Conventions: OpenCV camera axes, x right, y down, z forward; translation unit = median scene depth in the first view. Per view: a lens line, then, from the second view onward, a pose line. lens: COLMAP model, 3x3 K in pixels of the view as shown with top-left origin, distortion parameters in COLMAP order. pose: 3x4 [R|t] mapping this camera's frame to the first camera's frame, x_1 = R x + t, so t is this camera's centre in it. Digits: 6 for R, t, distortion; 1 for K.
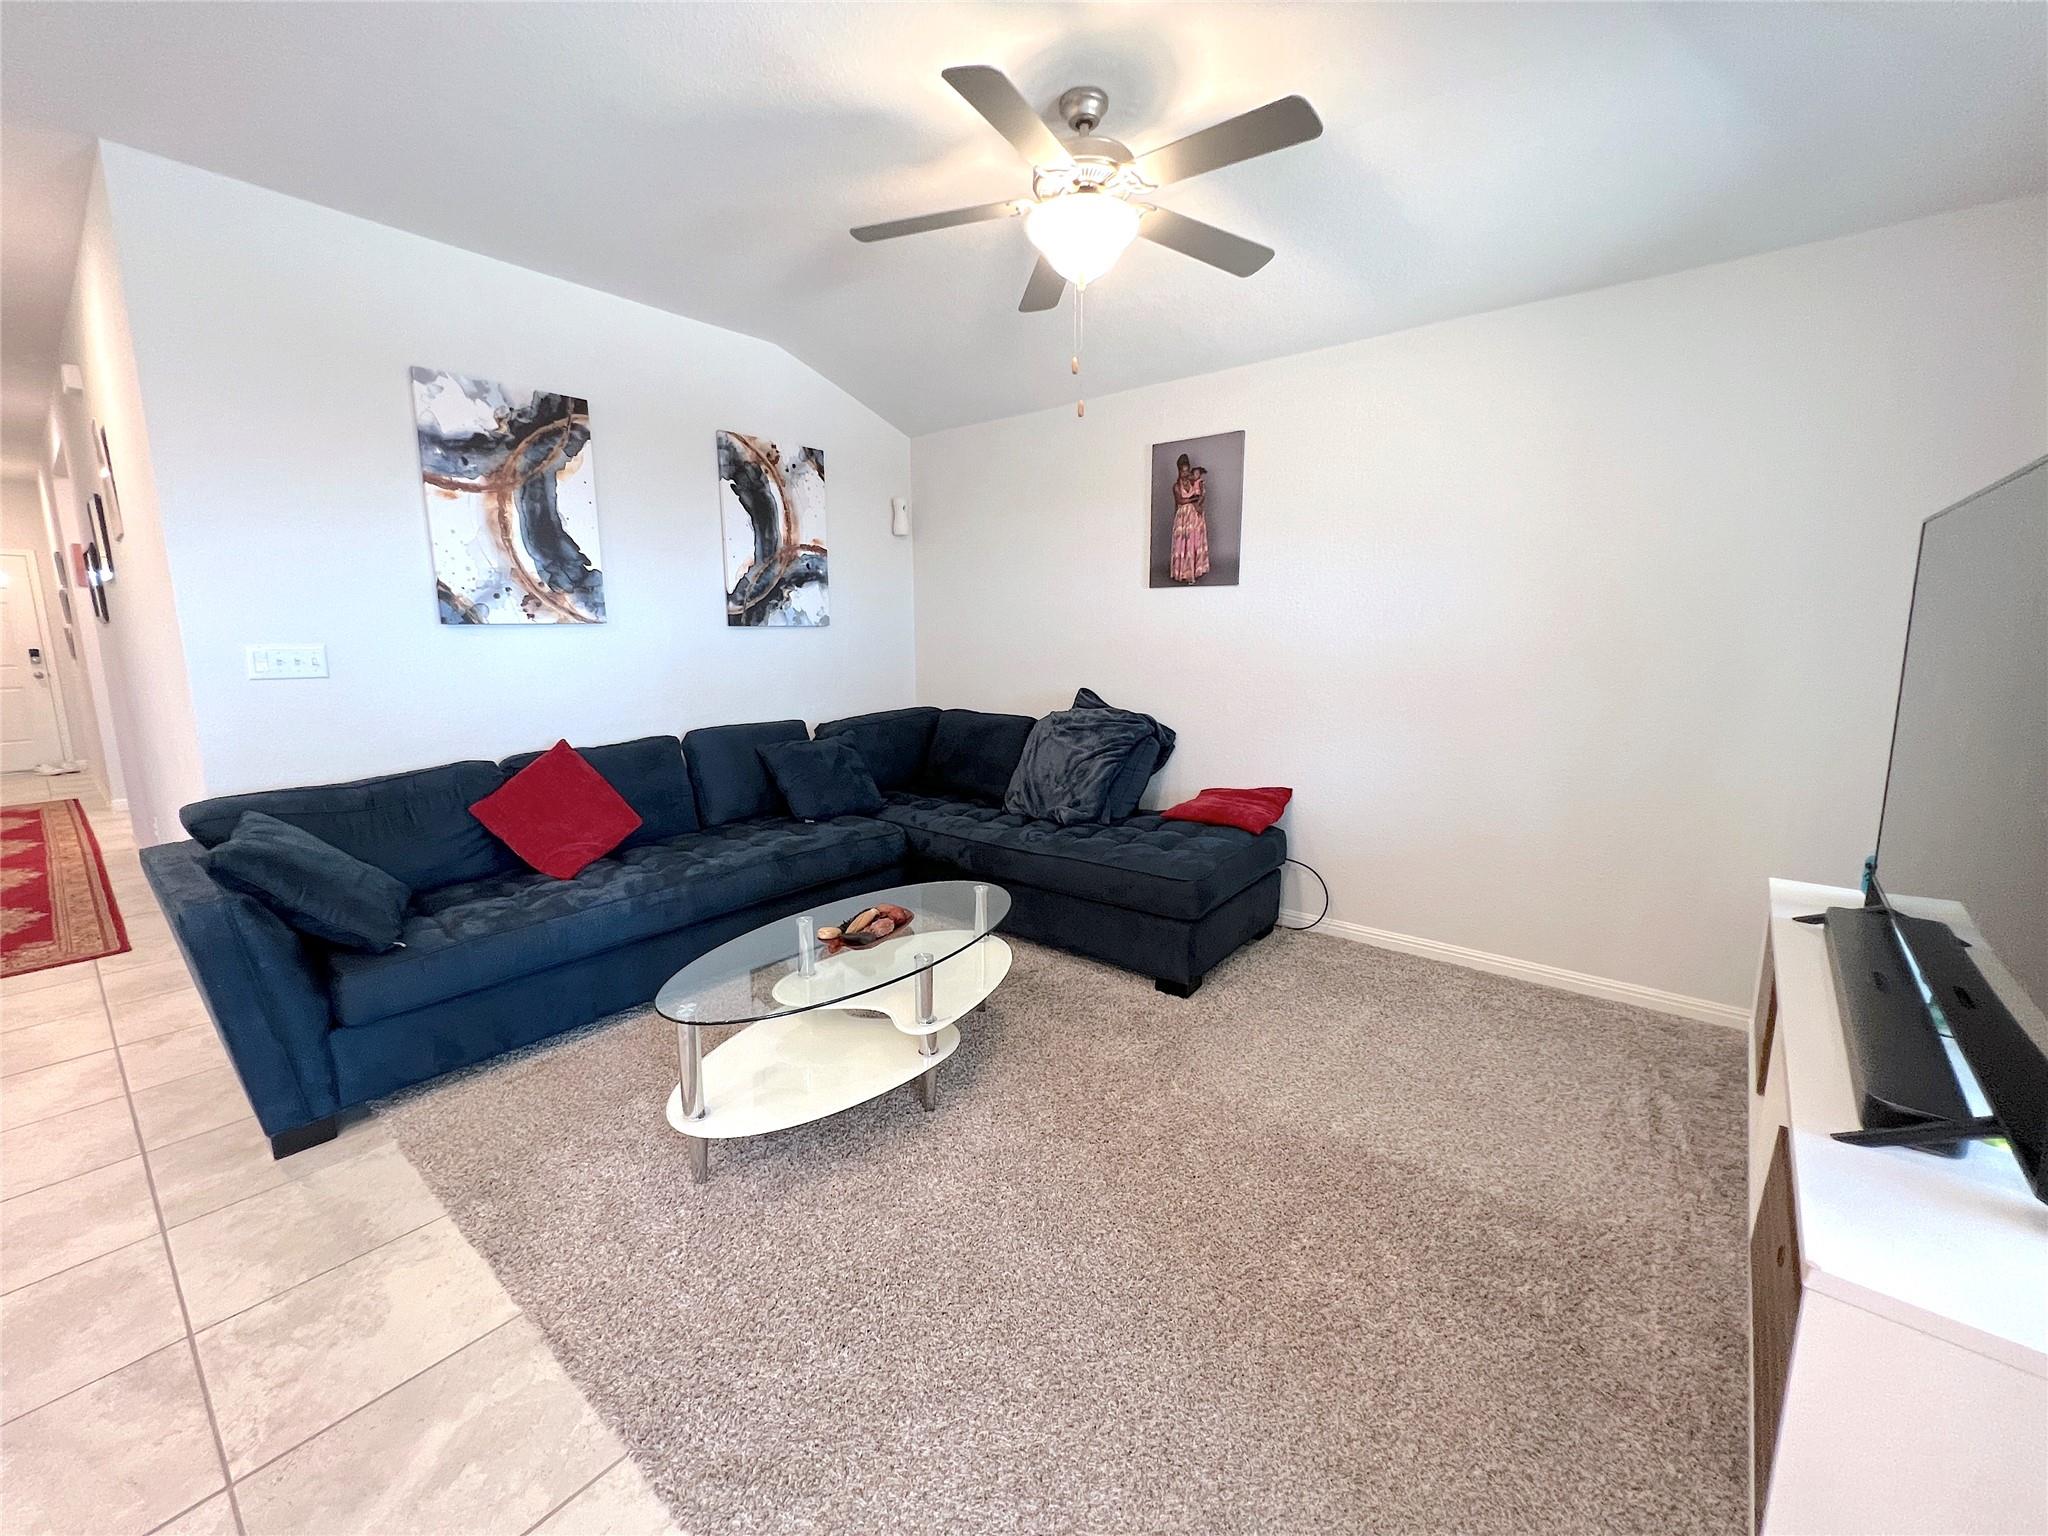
lens RADIAL K [[819.7, 0, 1015.2], [0, 819.7, 756.8], [0, 0, 1]] dist [-0.001869, 0.000543]
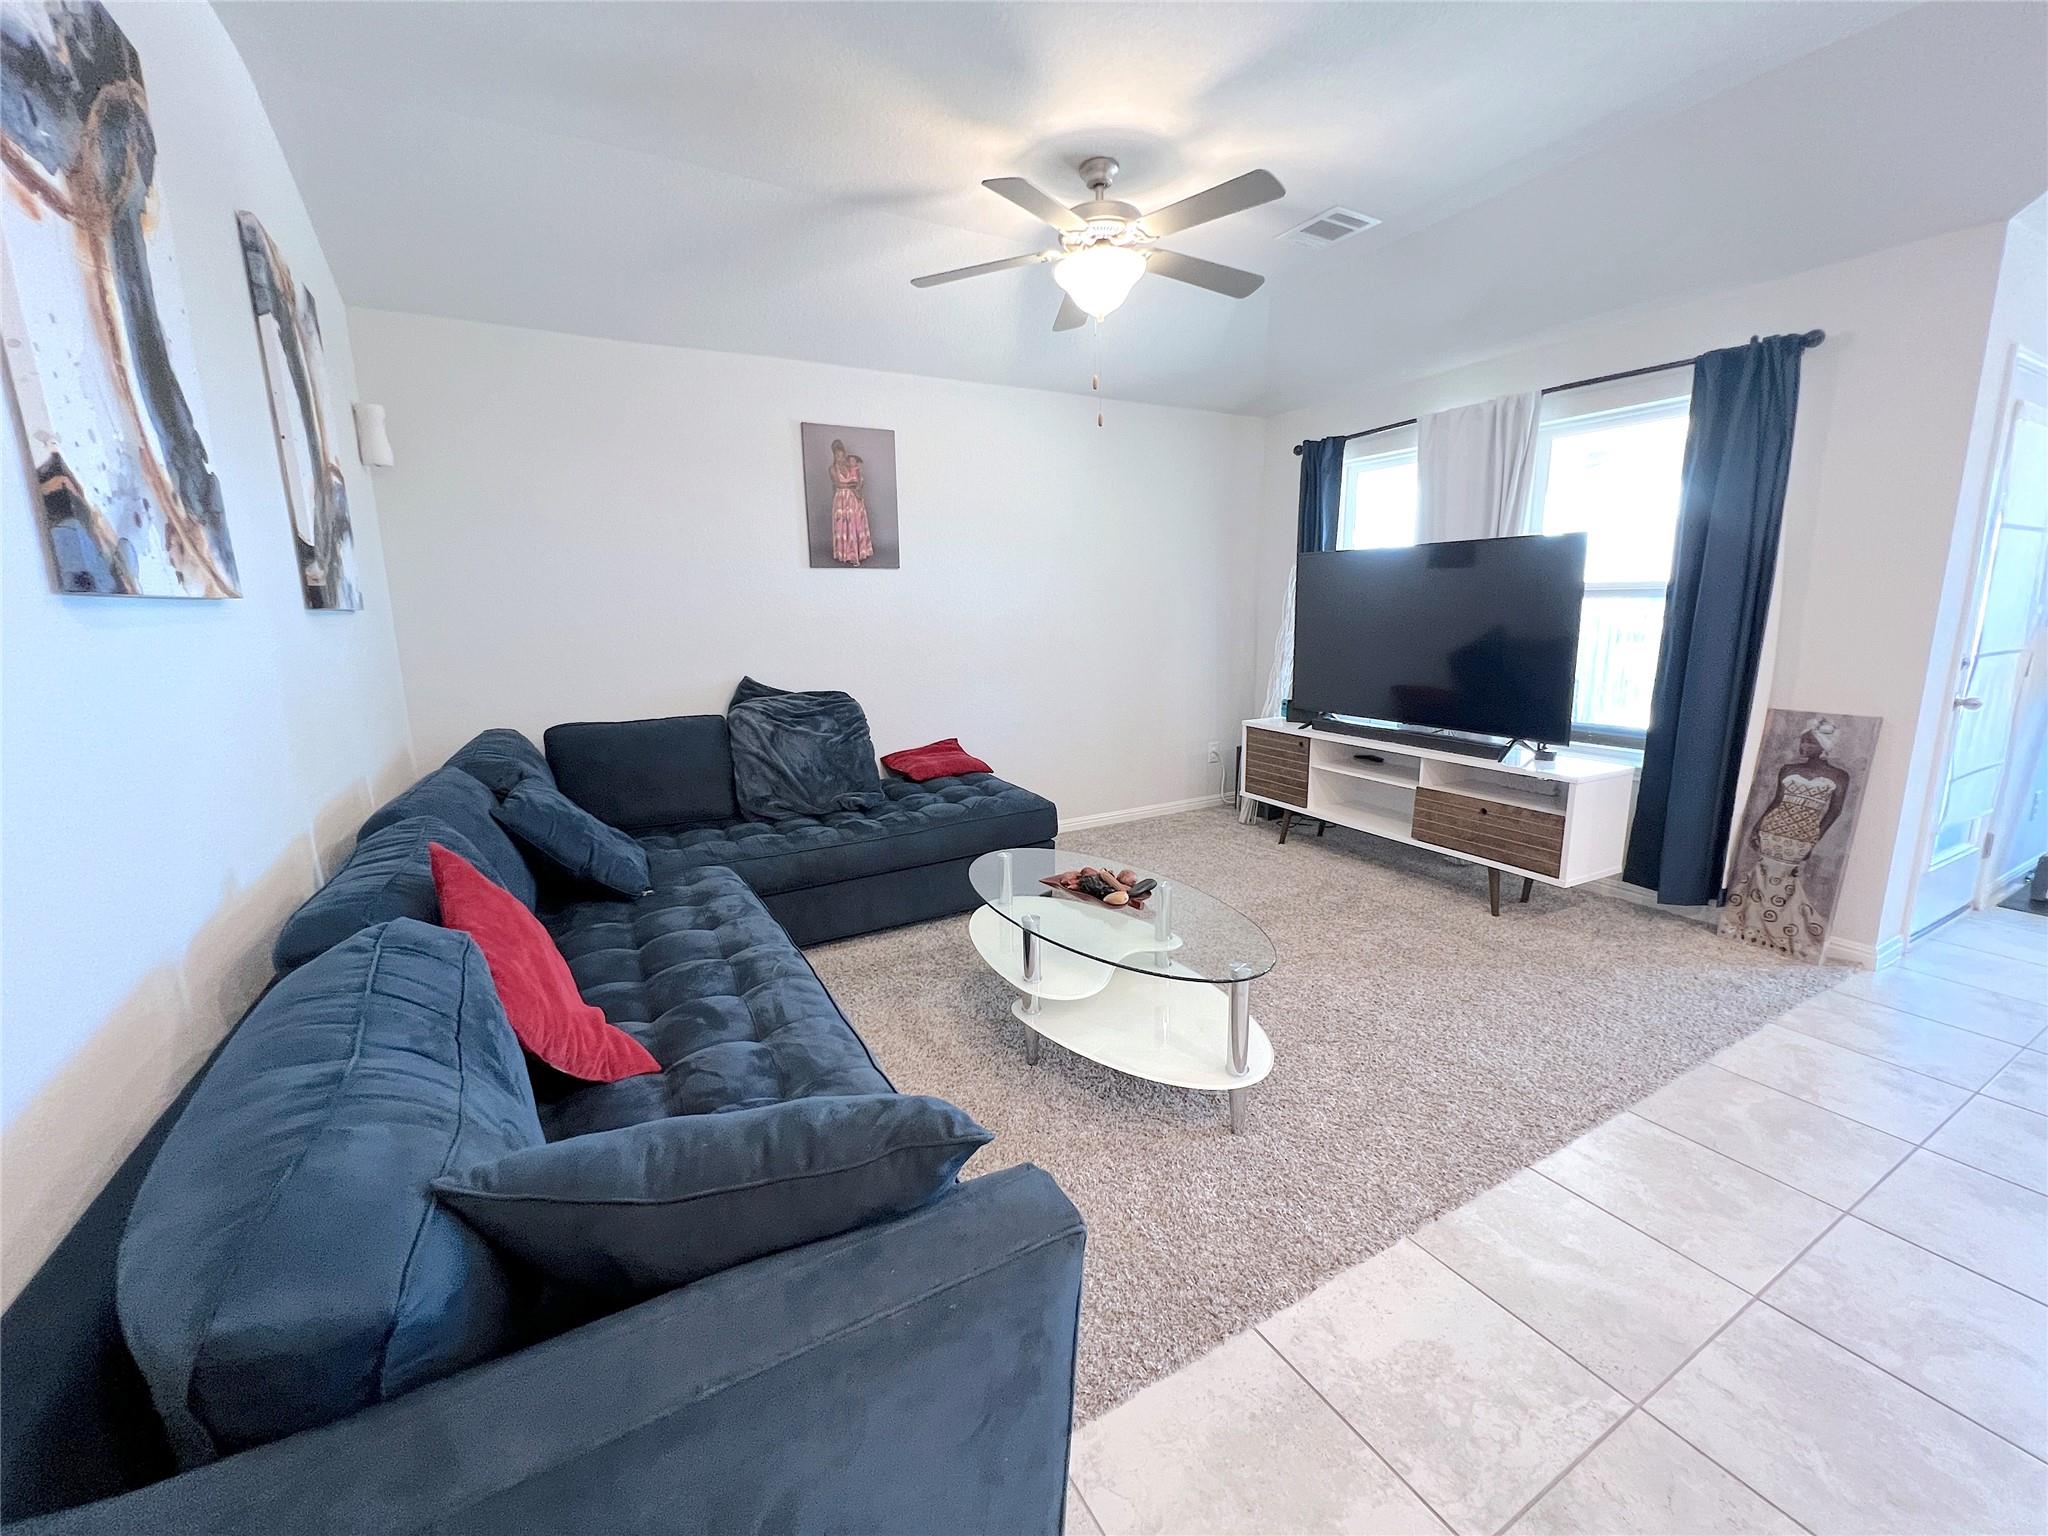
lens RADIAL K [[819.7, 0, 1015.2], [0, 819.7, 756.8], [0, 0, 1]] dist [-0.001869, 0.000543]
pose [[0.369228, -0.169896, 0.913677, -0.808126], [0.163683, 0.979667, 0.116021, -0.066068], [-0.914811, 0.106715, 0.389530, 0.481649]]
